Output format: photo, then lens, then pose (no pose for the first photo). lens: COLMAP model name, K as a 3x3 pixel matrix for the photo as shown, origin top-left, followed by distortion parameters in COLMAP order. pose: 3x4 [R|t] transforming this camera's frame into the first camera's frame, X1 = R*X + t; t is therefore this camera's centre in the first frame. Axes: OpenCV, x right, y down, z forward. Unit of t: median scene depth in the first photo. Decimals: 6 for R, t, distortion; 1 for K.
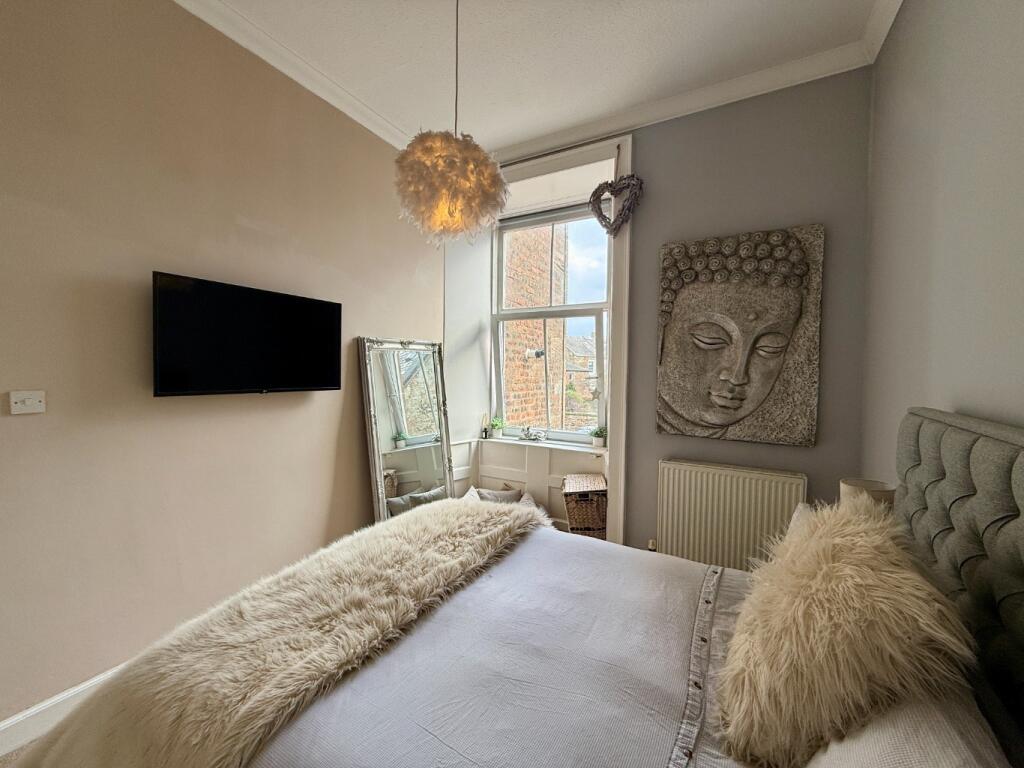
lens RADIAL K [[407.2, 0, 508.4], [0, 407.2, 384.1], [0, 0, 1]] dist [0.000094, 0.000193]
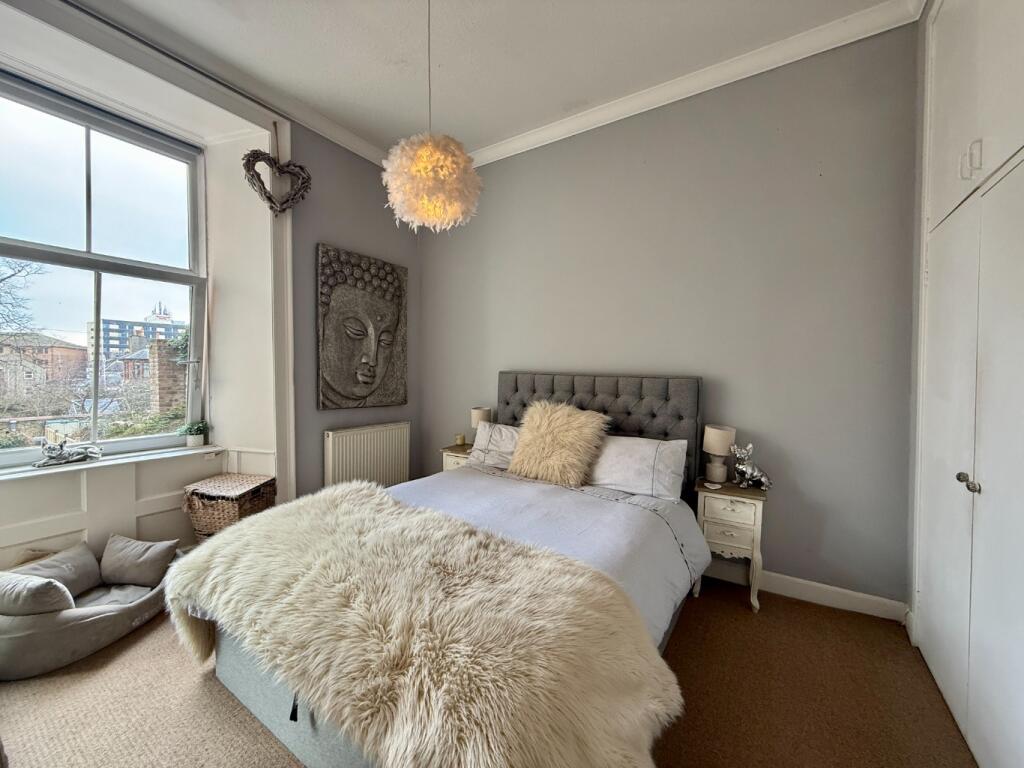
lens RADIAL K [[407.2, 0, 508.4], [0, 407.2, 384.1], [0, 0, 1]] dist [0.000094, 0.000193]
pose [[0.057914, -0.035589, 0.997687, -0.755815], [0.034962, 0.998824, 0.033600, 0.030904], [-0.997709, 0.032936, 0.059090, 0.437755]]
